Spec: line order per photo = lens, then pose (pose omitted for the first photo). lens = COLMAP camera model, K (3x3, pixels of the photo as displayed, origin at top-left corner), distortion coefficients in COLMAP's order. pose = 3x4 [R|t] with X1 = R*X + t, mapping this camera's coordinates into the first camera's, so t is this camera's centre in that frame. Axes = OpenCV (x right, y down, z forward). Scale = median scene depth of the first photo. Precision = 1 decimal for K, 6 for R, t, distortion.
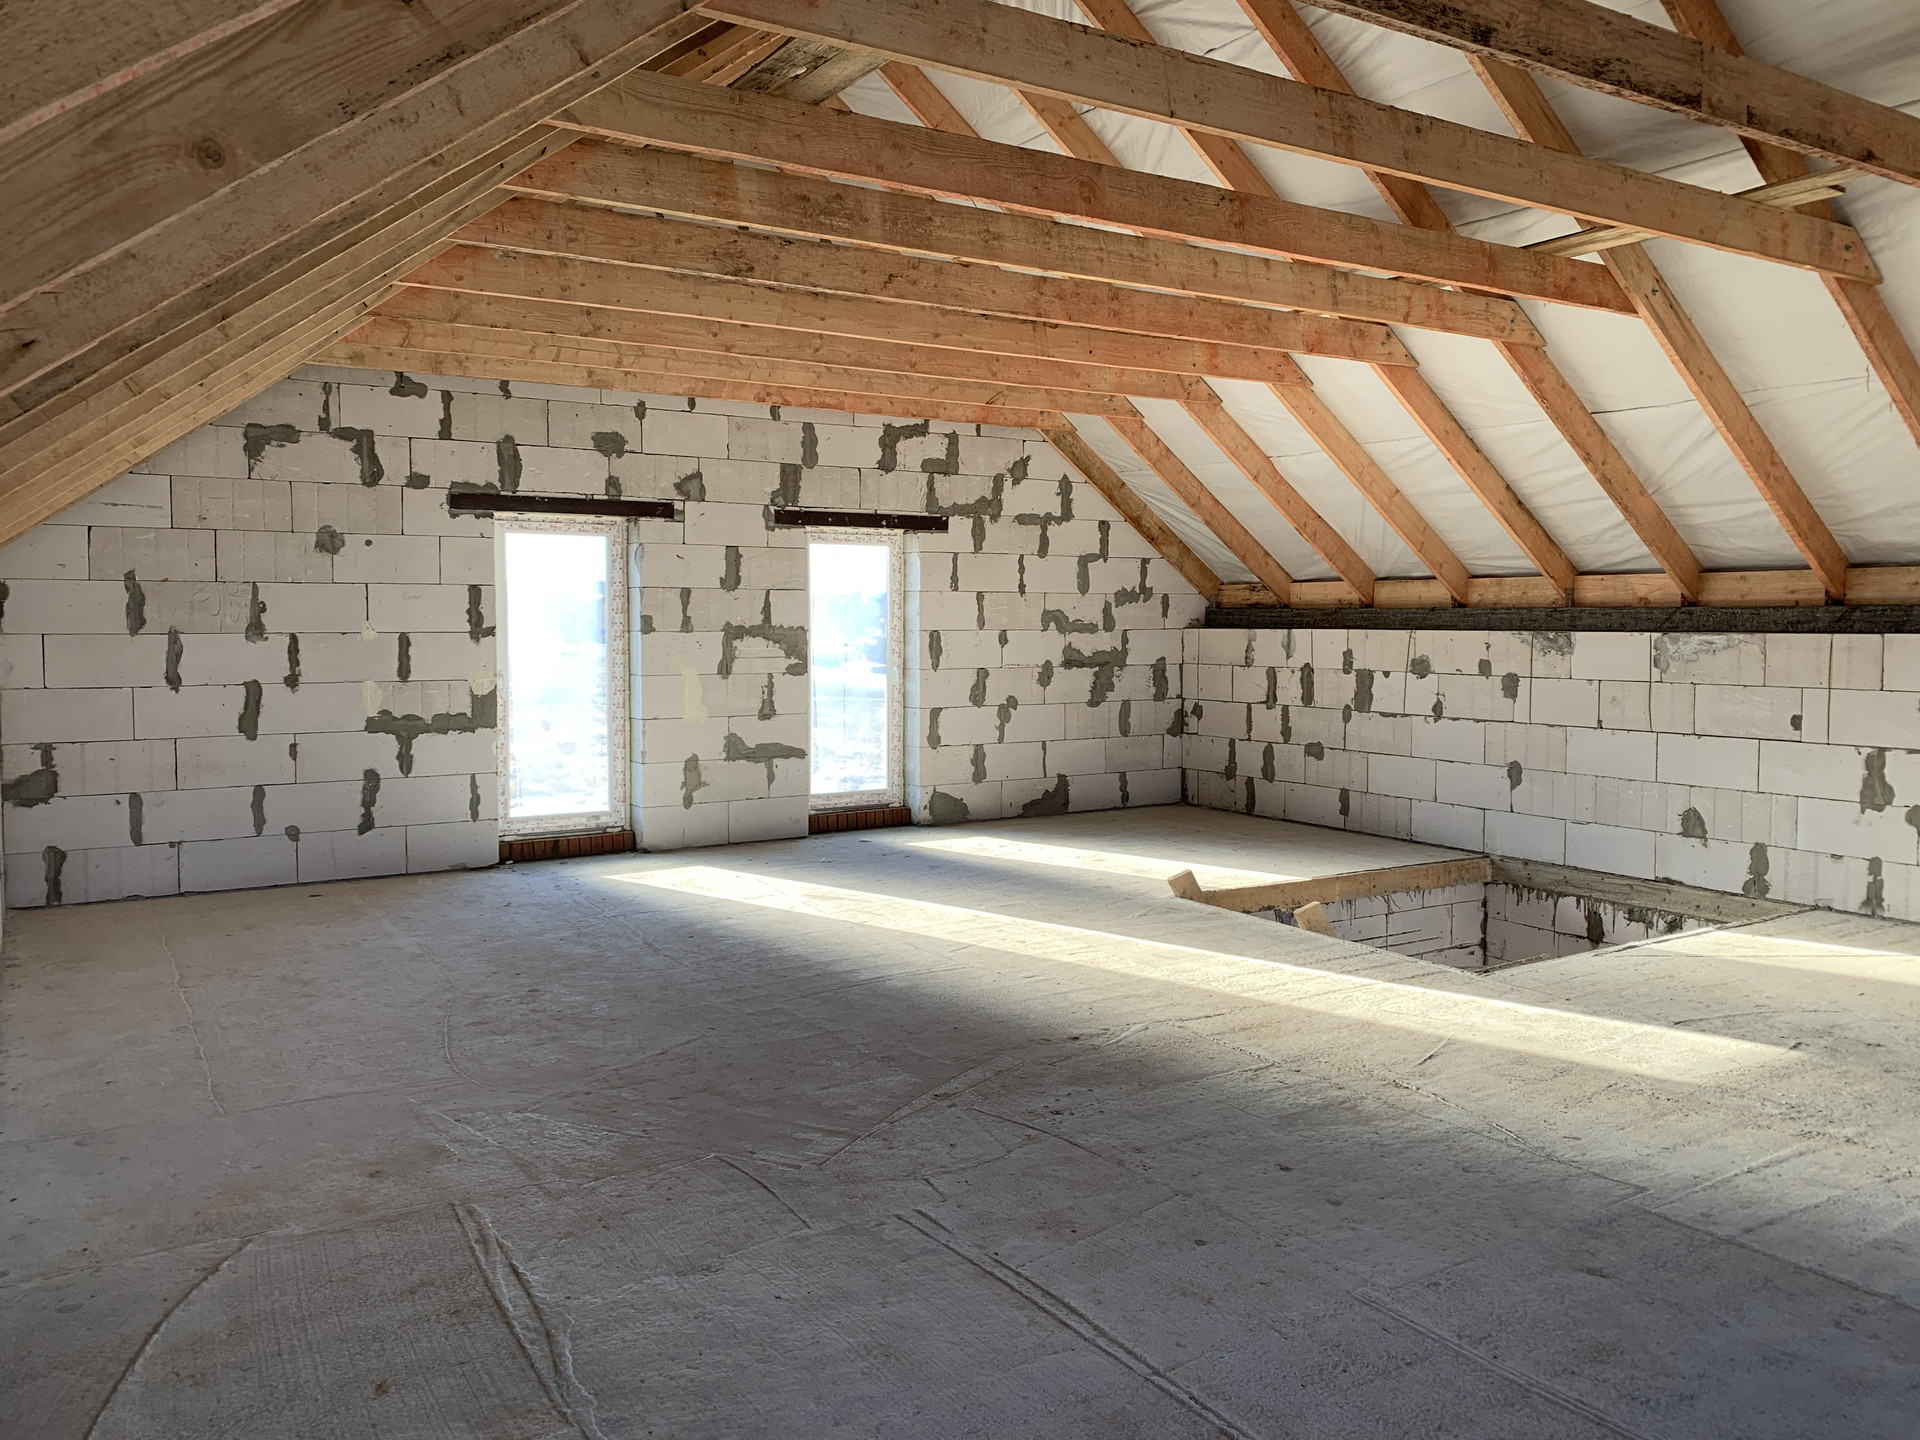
lens RADIAL K [[1487.6, 0, 977.2], [0, 1487.6, 724.9], [0, 0, 1]] dist [0.076503, -0.085370]
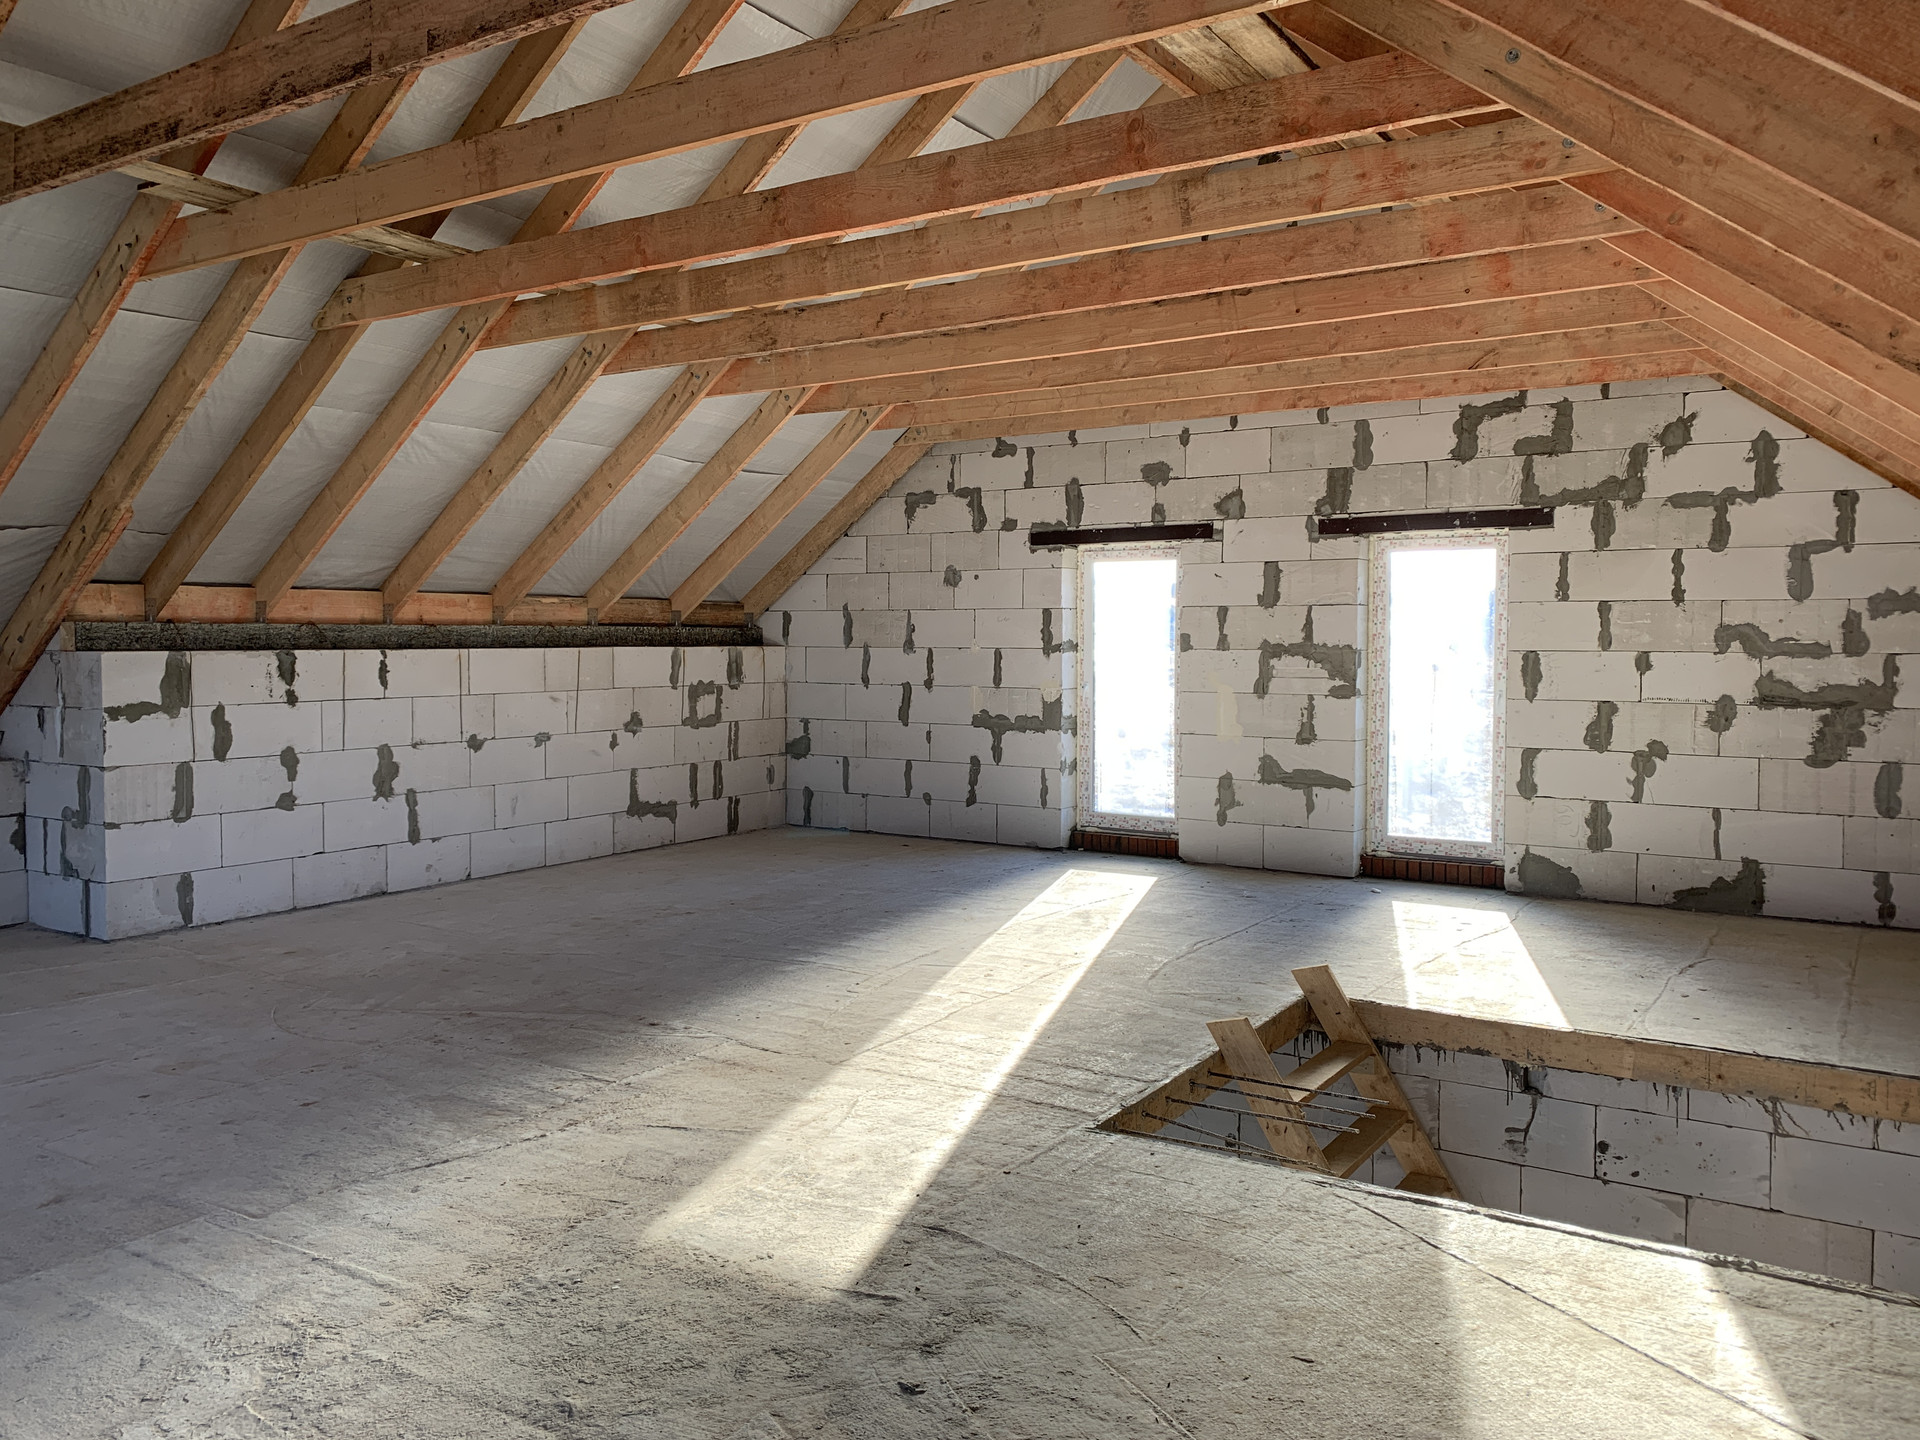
lens RADIAL K [[1487.6, 0, 965.1], [0, 1487.6, 726.2], [0, 0, 1]] dist [0.076503, -0.085370]
pose [[0.388952, 0.057118, -0.919486, 0.689962], [-0.067472, 0.997162, 0.033402, -0.034210], [0.918784, 0.049048, 0.391702, 0.467861]]
